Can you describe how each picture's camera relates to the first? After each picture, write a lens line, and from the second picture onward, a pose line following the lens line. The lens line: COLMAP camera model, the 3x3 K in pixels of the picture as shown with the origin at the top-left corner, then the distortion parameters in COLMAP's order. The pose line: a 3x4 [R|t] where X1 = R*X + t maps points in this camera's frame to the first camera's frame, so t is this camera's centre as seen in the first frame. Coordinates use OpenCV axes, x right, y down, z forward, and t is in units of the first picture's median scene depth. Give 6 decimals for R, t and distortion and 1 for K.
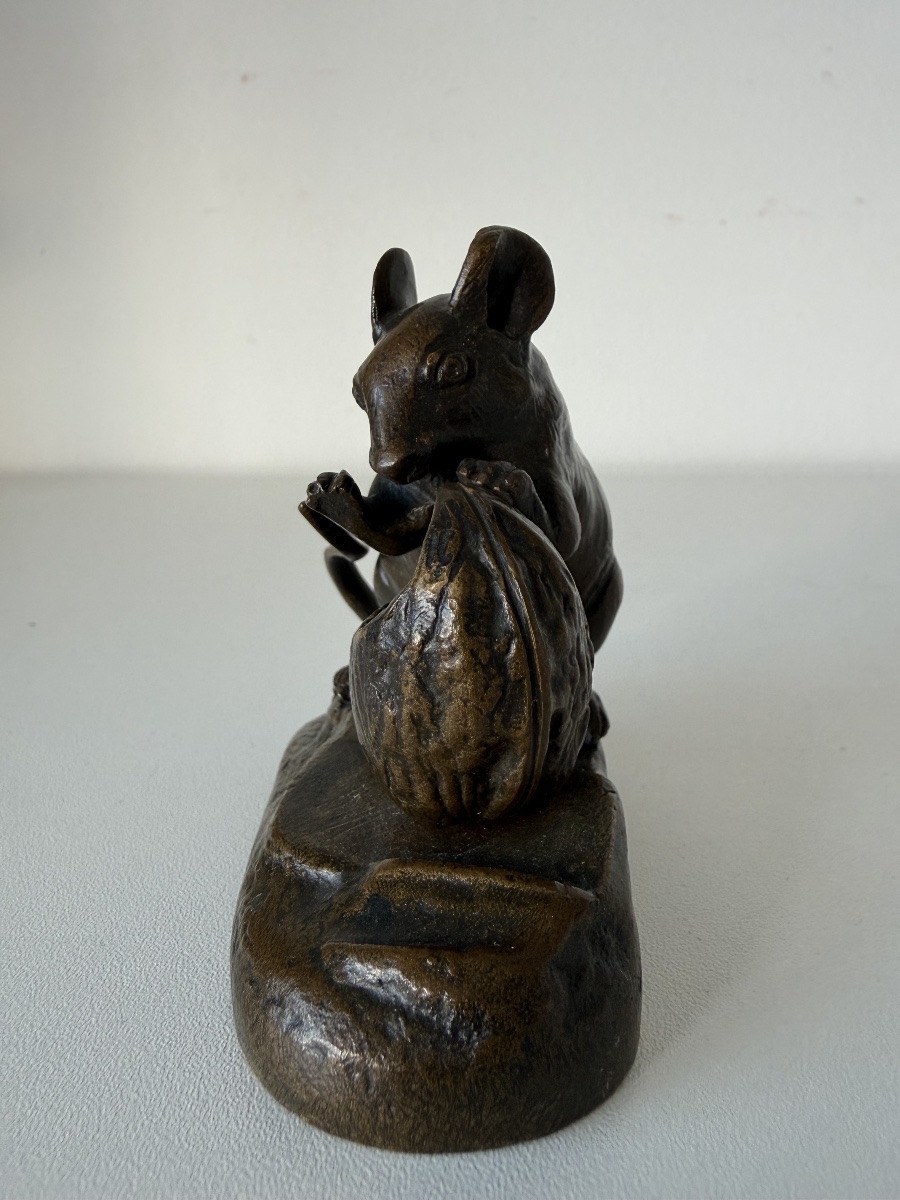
lens RADIAL K [[859.0, 0, 444.1], [0, 859.0, 537.4], [0, 0, 1]] dist [0.012175, -0.003888]
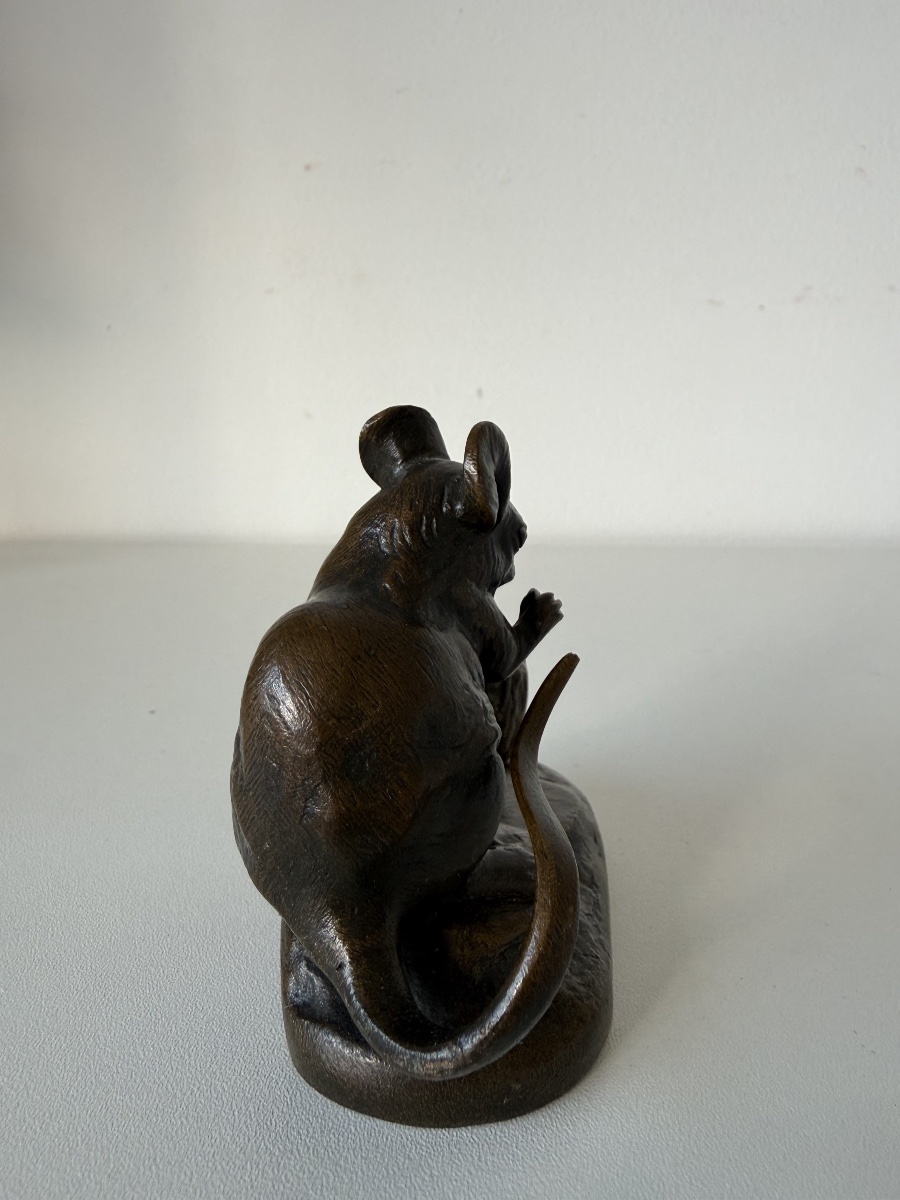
lens RADIAL K [[859.0, 0, 444.6], [0, 859.0, 546.4], [0, 0, 1]] dist [0.012175, -0.003888]
pose [[0.999924, 0.010722, 0.006040, -0.279204], [-0.010480, 0.999189, -0.038872, -0.137982], [-0.006452, 0.038806, 0.999226, -0.132340]]
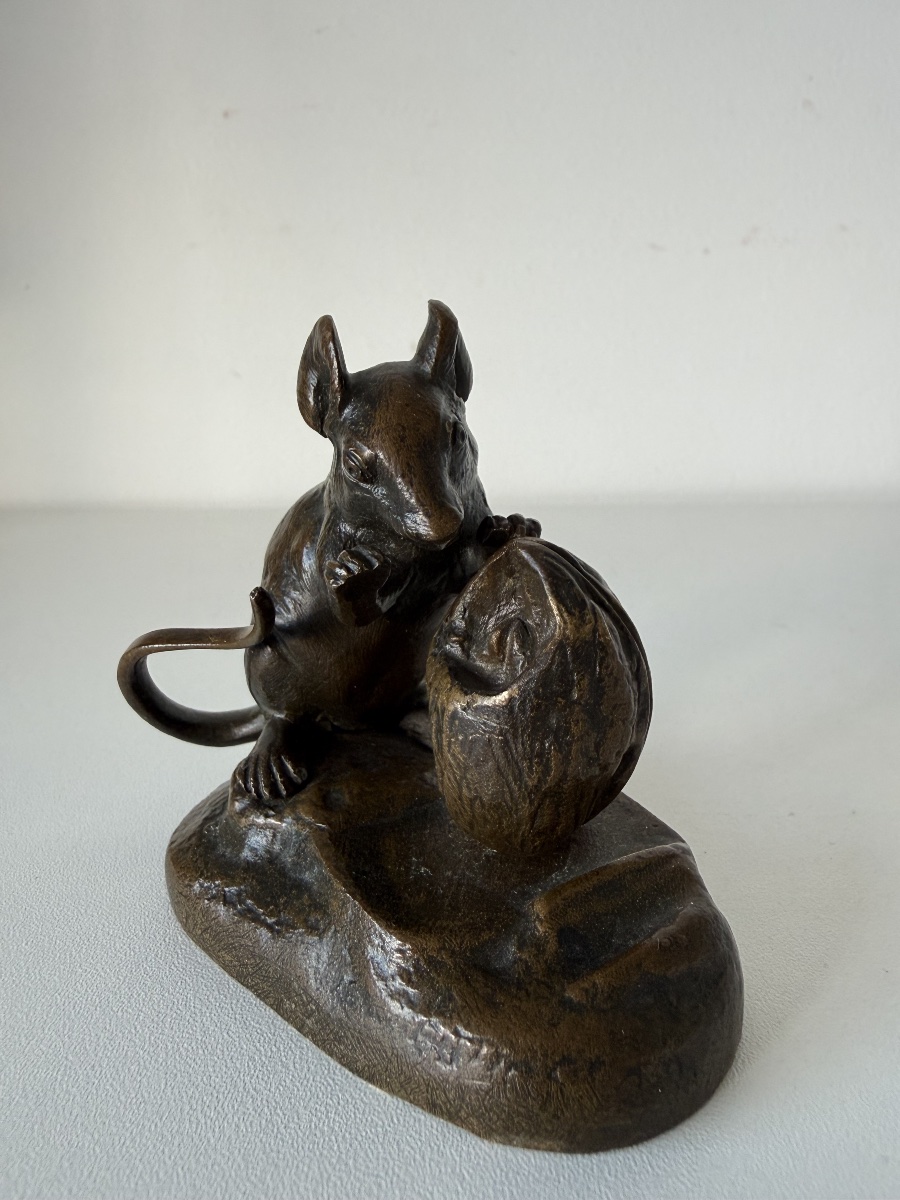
lens RADIAL K [[859.0, 0, 445.6], [0, 859.0, 535.3], [0, 0, 1]] dist [0.012175, -0.003888]
pose [[0.999914, -0.007129, -0.011006, 0.134242], [0.006882, 0.999728, -0.022288, -0.074134], [0.011162, 0.022210, 0.999691, 0.035613]]
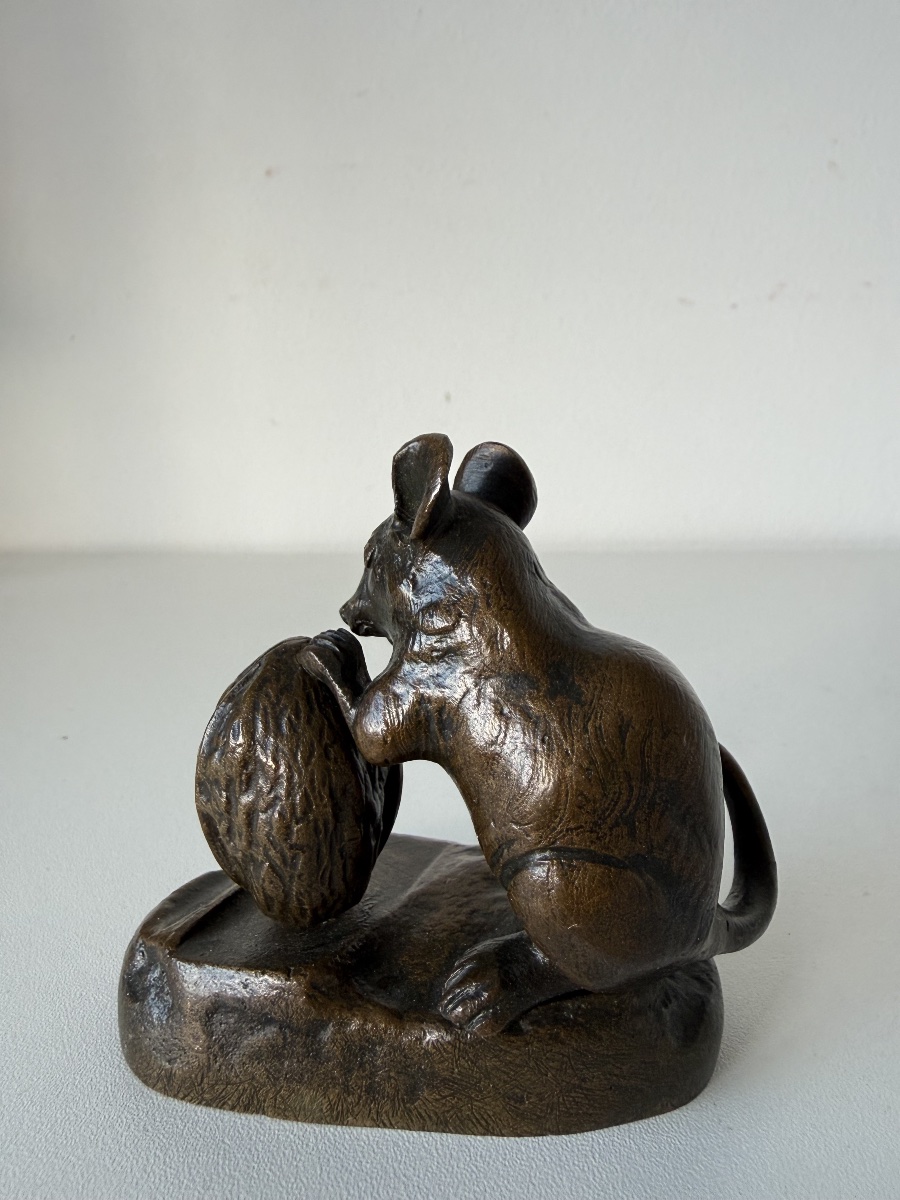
lens RADIAL K [[859.0, 0, 443.1], [0, 859.0, 537.5], [0, 0, 1]] dist [0.012175, -0.003888]
pose [[0.999884, -0.000839, -0.015205, -0.026596], [0.000131, 0.998920, -0.046456, -0.191696], [0.015228, 0.046448, 0.998805, -0.056781]]
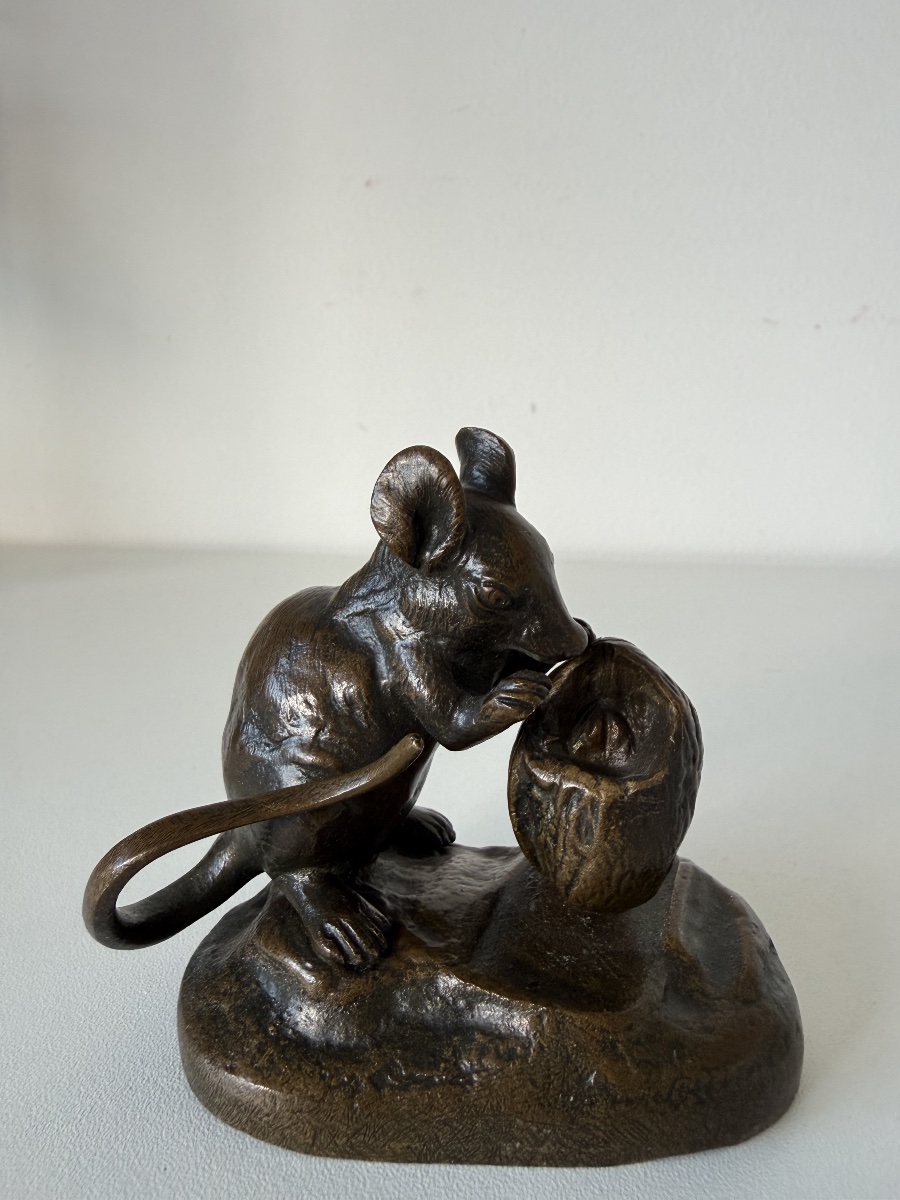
lens RADIAL K [[859.0, 0, 445.1], [0, 859.0, 547.8], [0, 0, 1]] dist [0.012175, -0.003888]
pose [[0.999502, 0.028863, -0.012738, -0.465838], [-0.029472, 0.998288, -0.050524, -0.140866], [0.011257, 0.050874, 0.998642, -0.152642]]
